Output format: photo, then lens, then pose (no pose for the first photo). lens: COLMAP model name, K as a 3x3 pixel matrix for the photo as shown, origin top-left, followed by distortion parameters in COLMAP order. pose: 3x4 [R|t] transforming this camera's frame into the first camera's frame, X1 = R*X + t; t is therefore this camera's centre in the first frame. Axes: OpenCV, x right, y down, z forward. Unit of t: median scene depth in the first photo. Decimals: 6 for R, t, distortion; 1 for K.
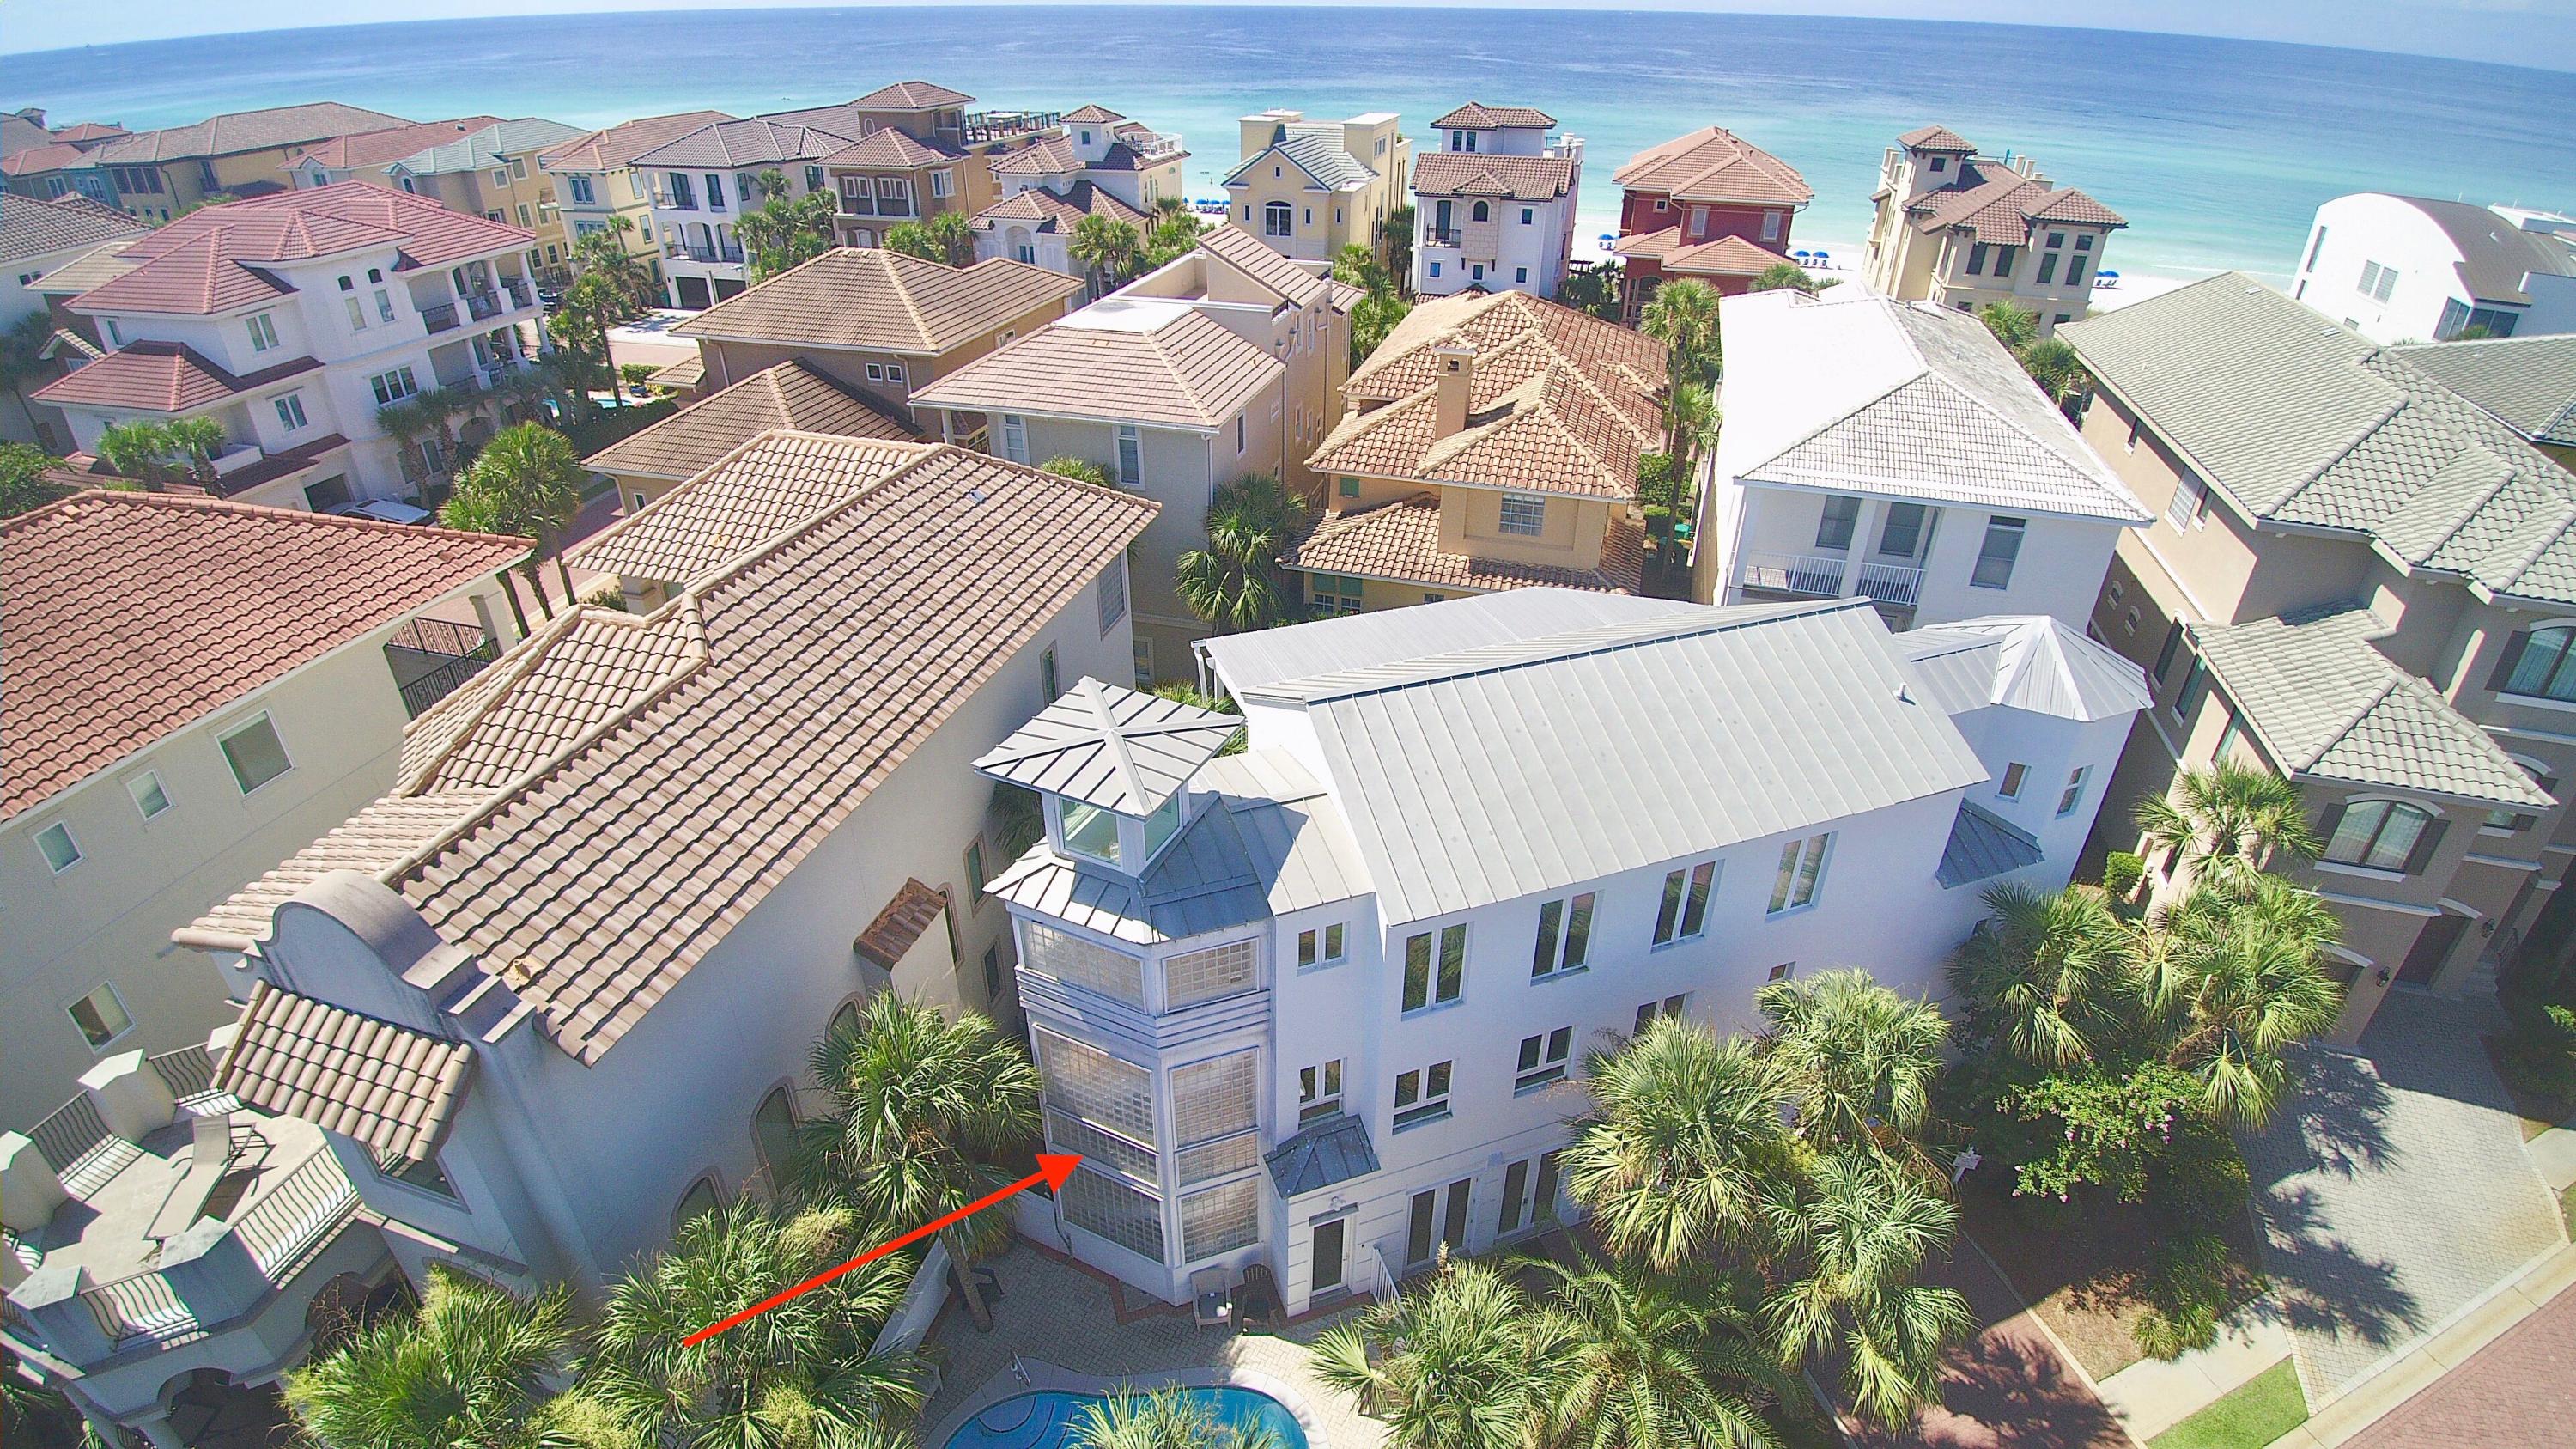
lens RADIAL K [[1227.0, 0, 1295.6], [0, 1227.0, 709.0], [0, 0, 1]] dist [-0.029434, -0.011250]
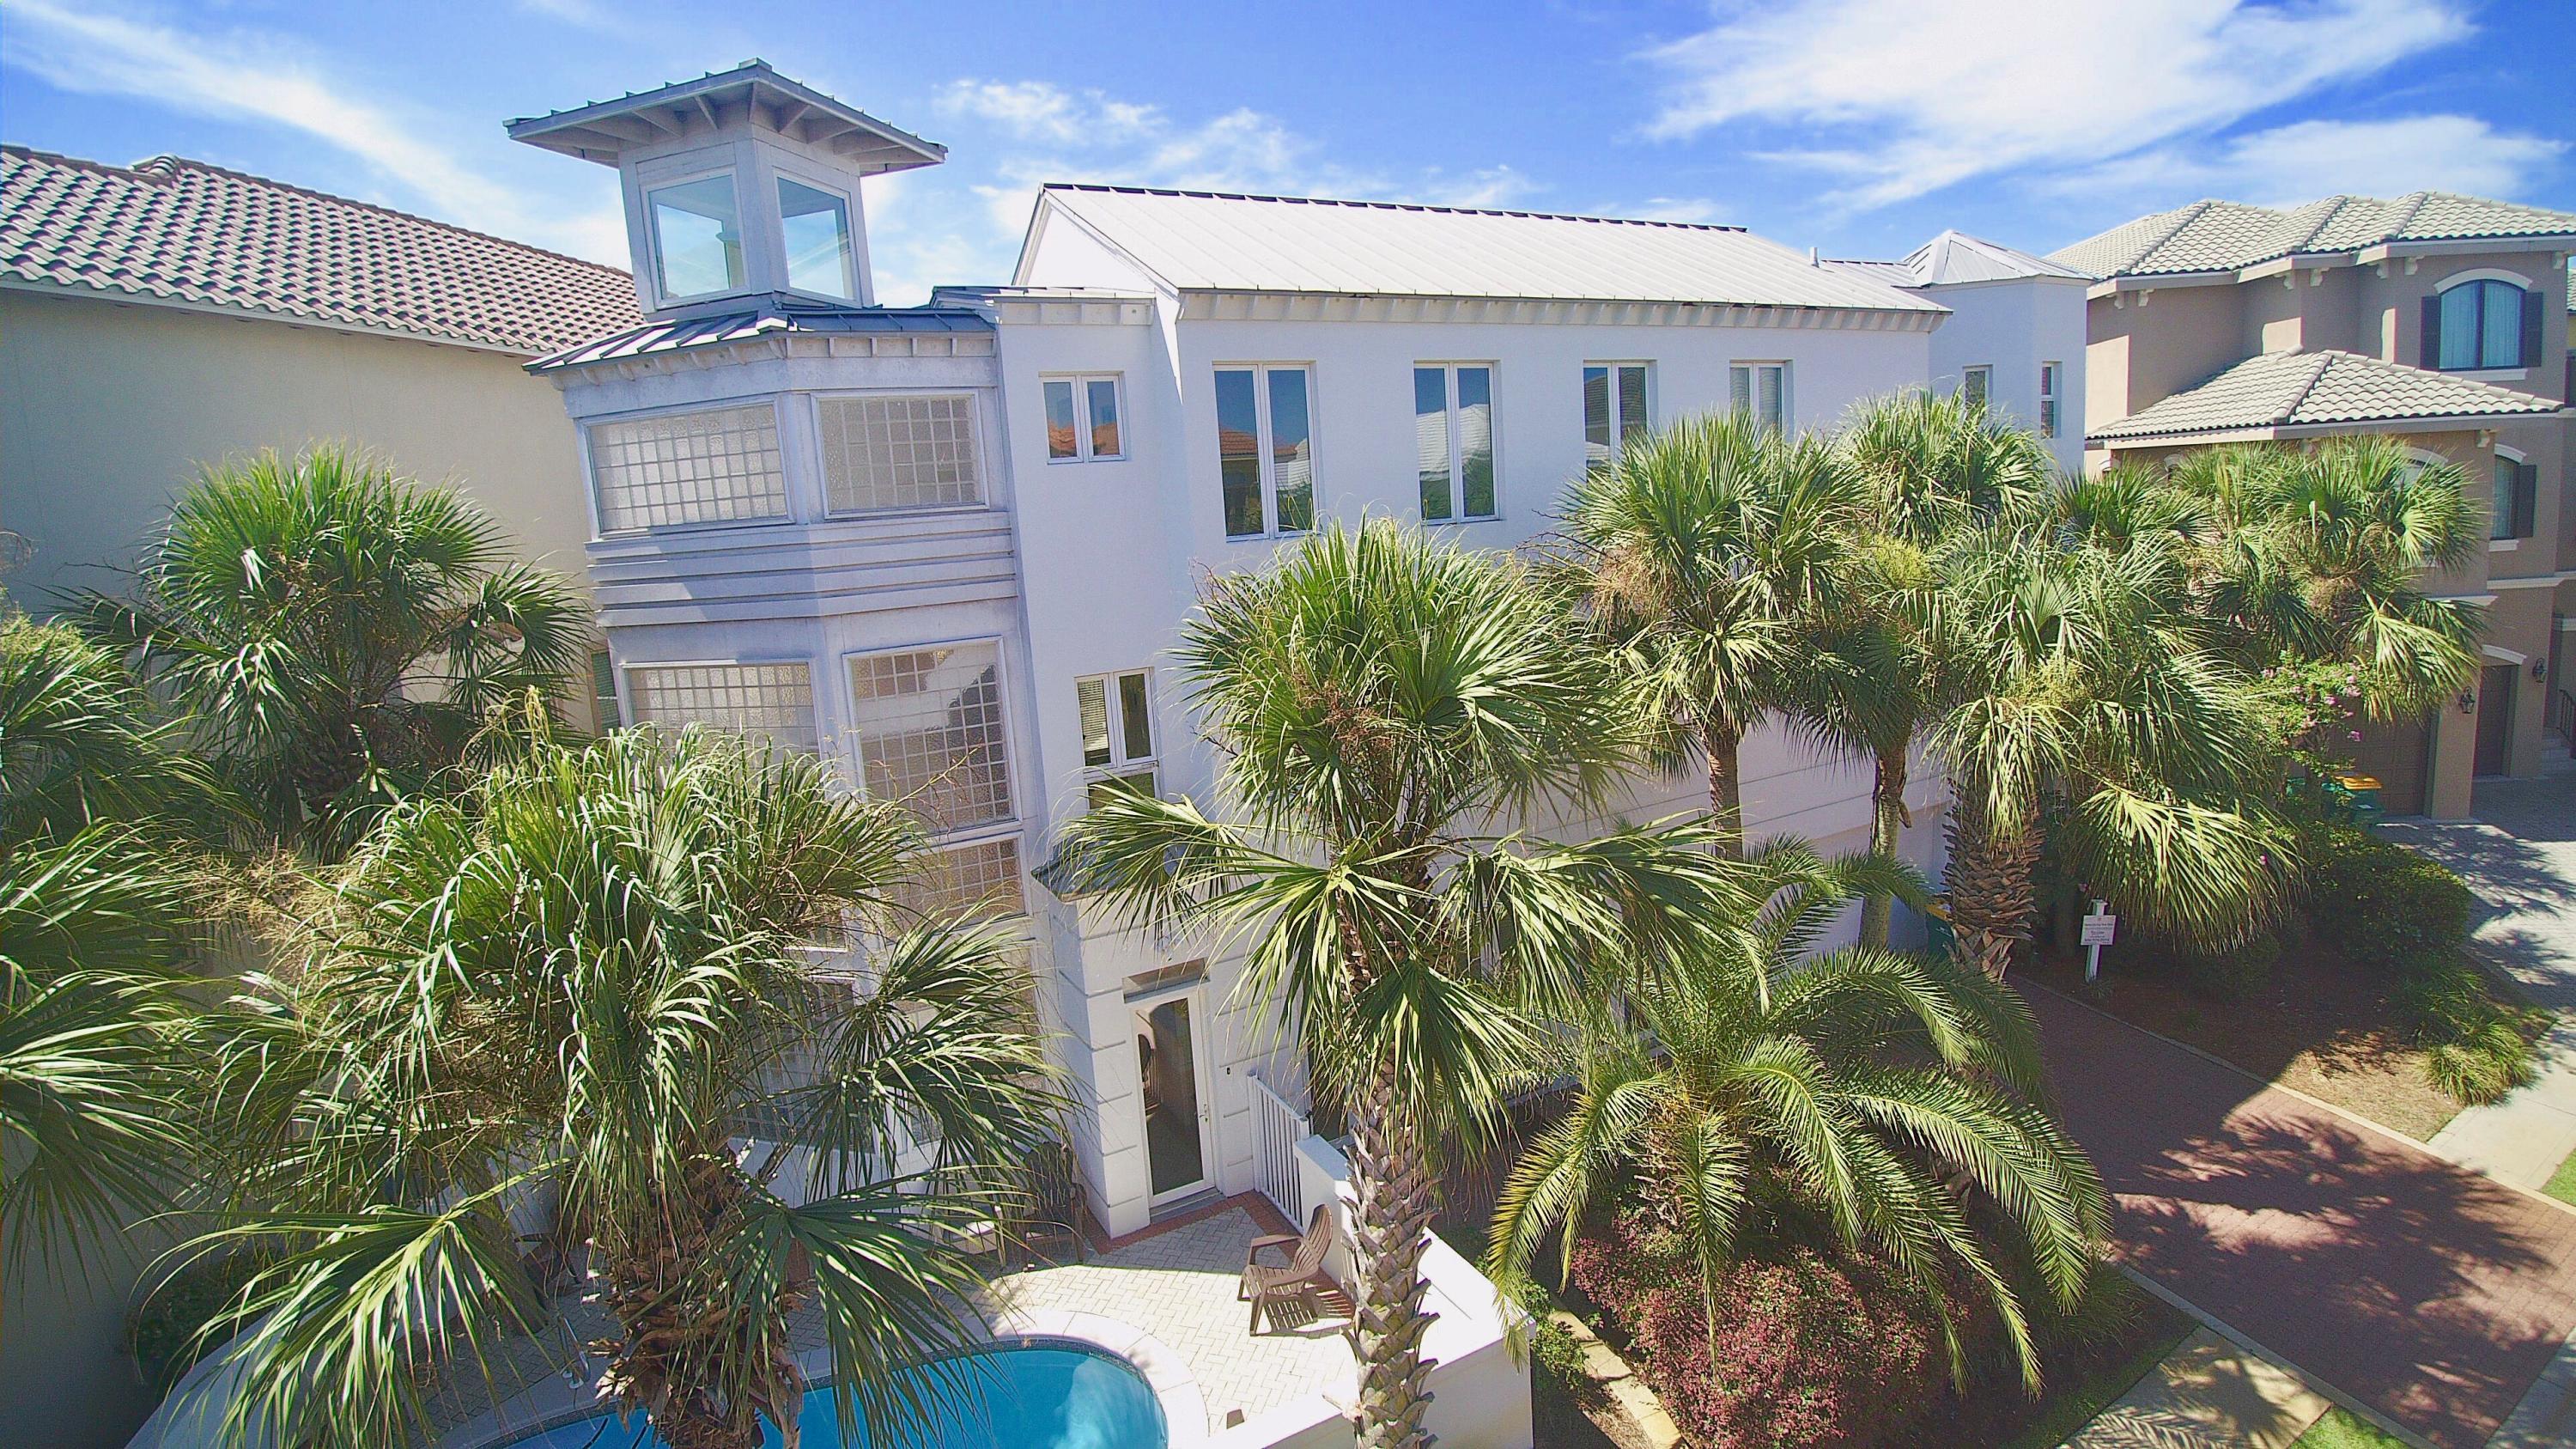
lens RADIAL K [[1227.0, 0, 1295.6], [0, 1227.0, 709.0], [0, 0, 1]] dist [-0.029434, -0.011250]
pose [[0.986248, -0.095023, 0.135228, 0.025379], [0.137309, 0.926478, -0.350407, 0.491407], [-0.091989, 0.364156, 0.926784, 0.400219]]
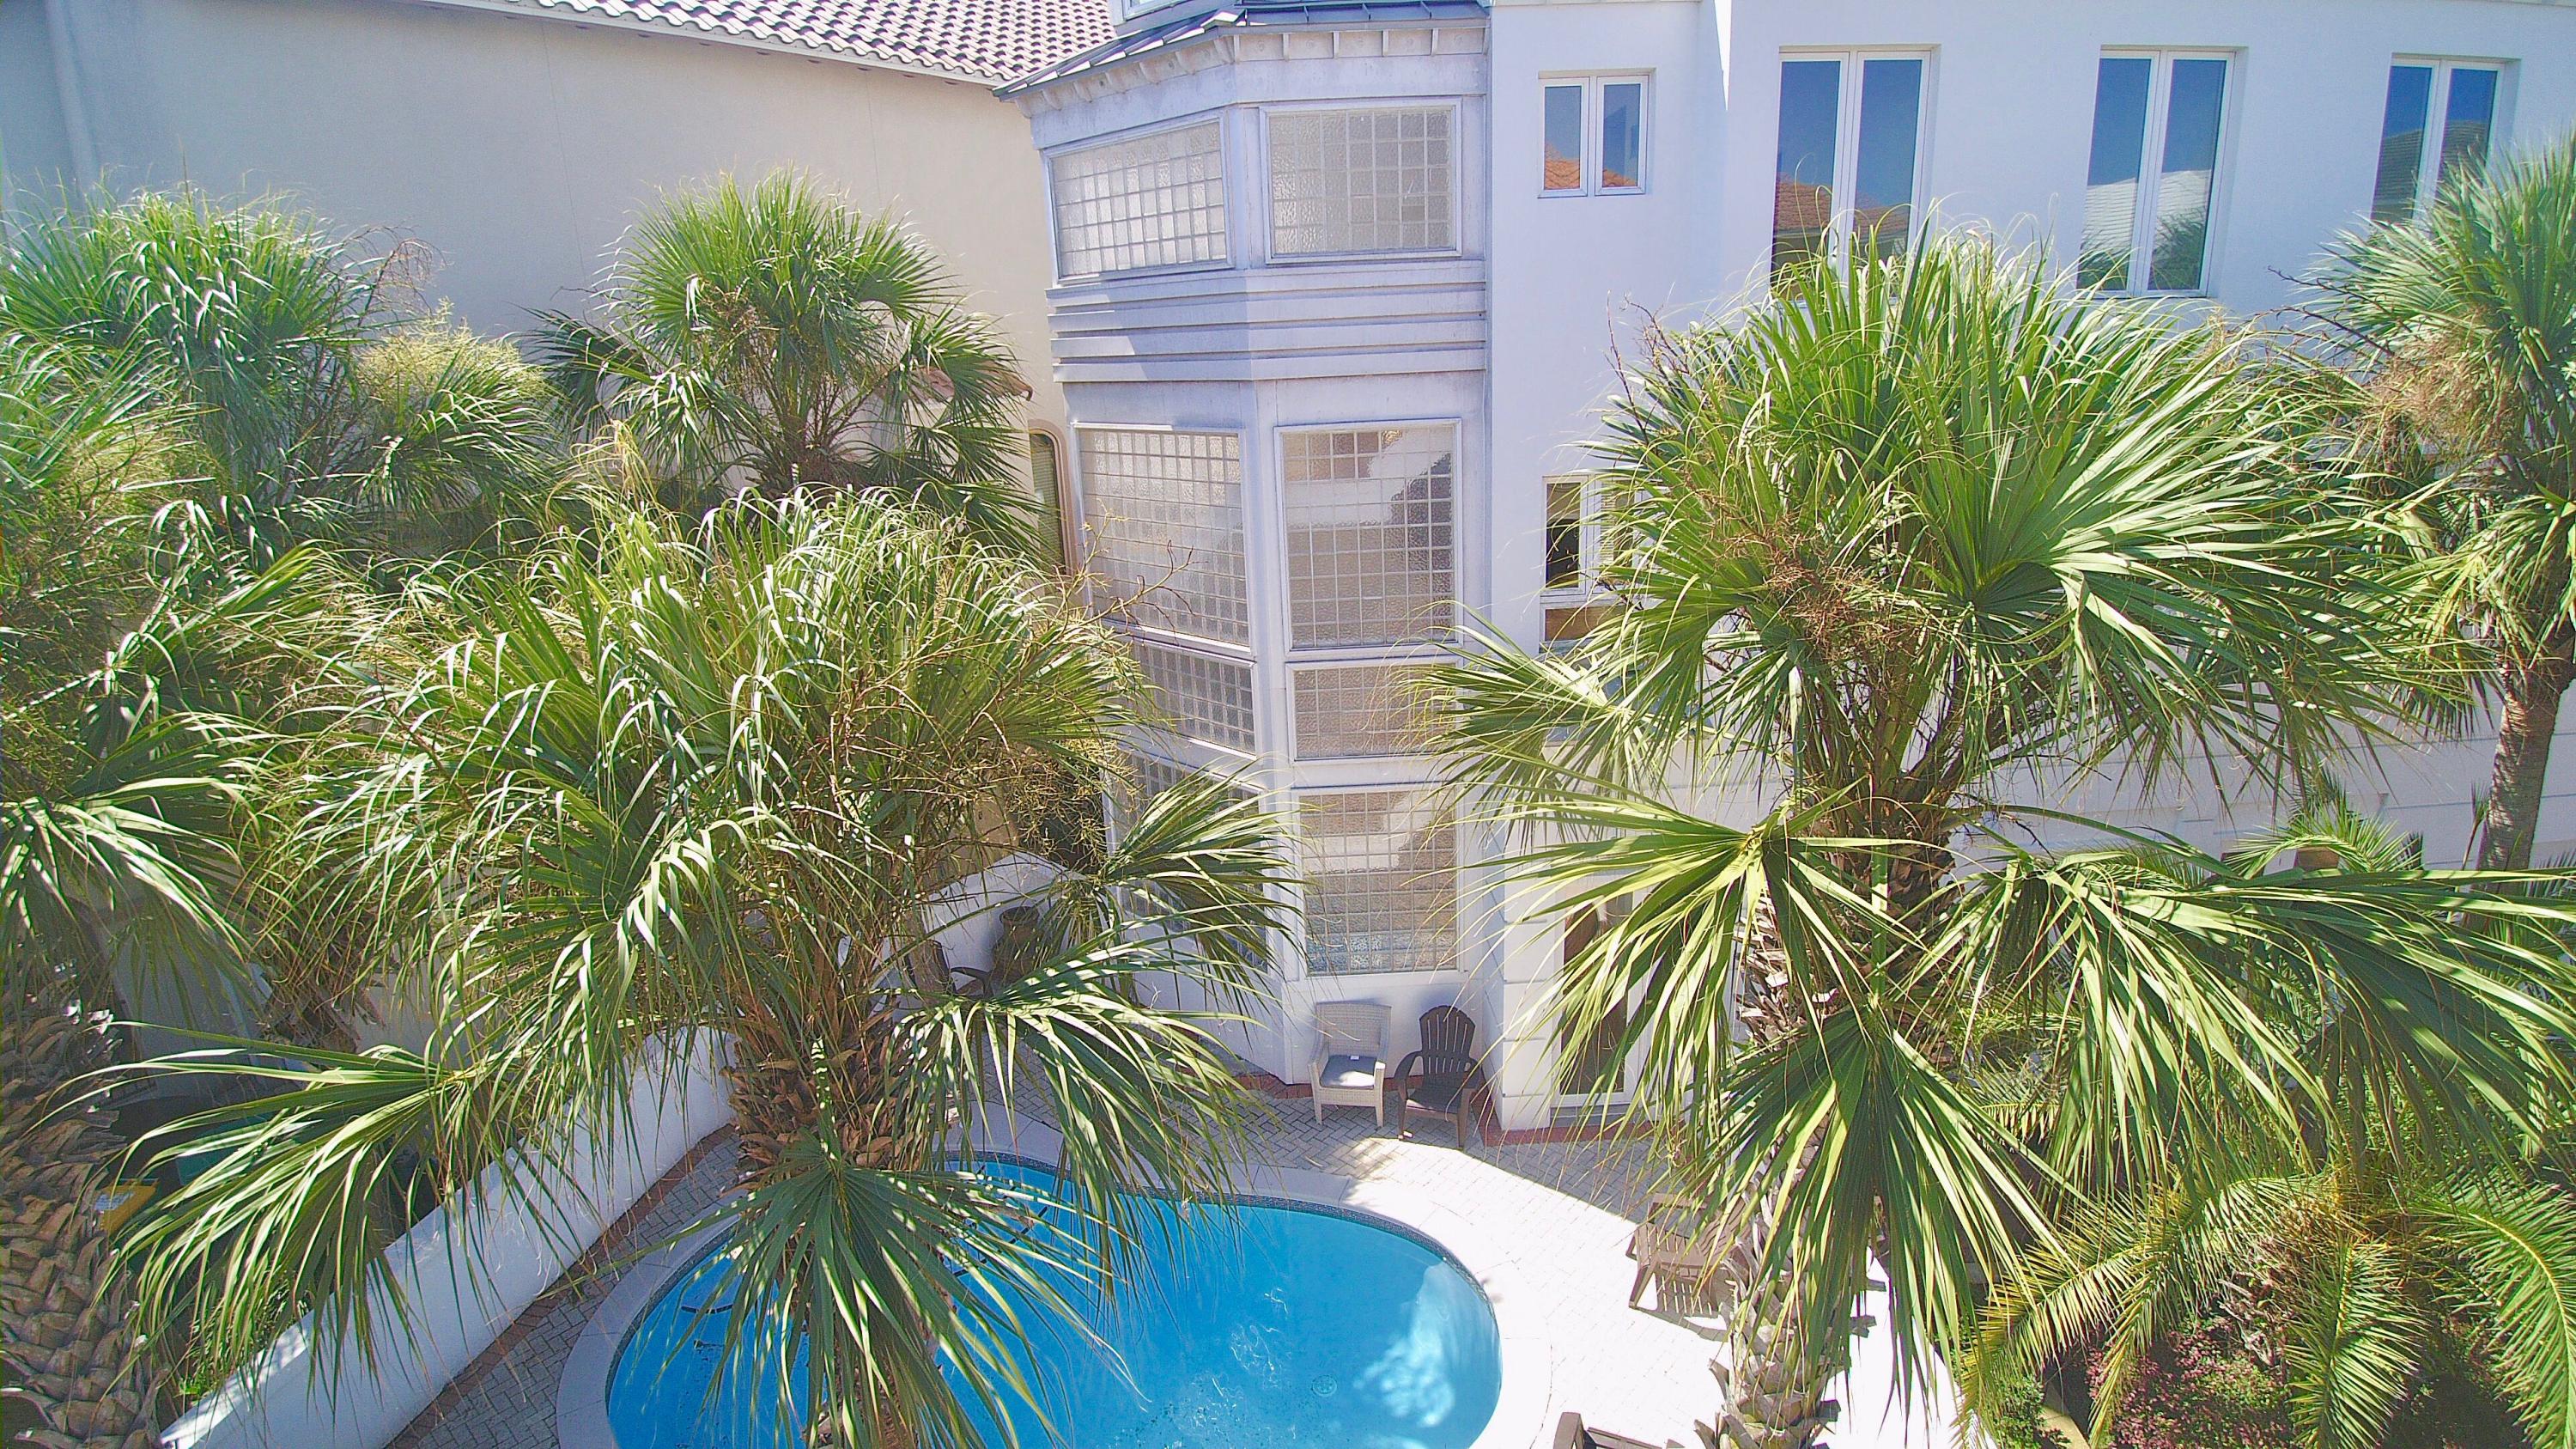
lens RADIAL K [[1227.0, 0, 1295.6], [0, 1227.0, 709.0], [0, 0, 1]] dist [-0.029434, -0.011250]
pose [[0.949819, 0.048343, -0.309043, 0.059488], [-0.114979, 0.972777, -0.201208, 0.452365], [0.290903, 0.226644, 0.929520, 0.496931]]
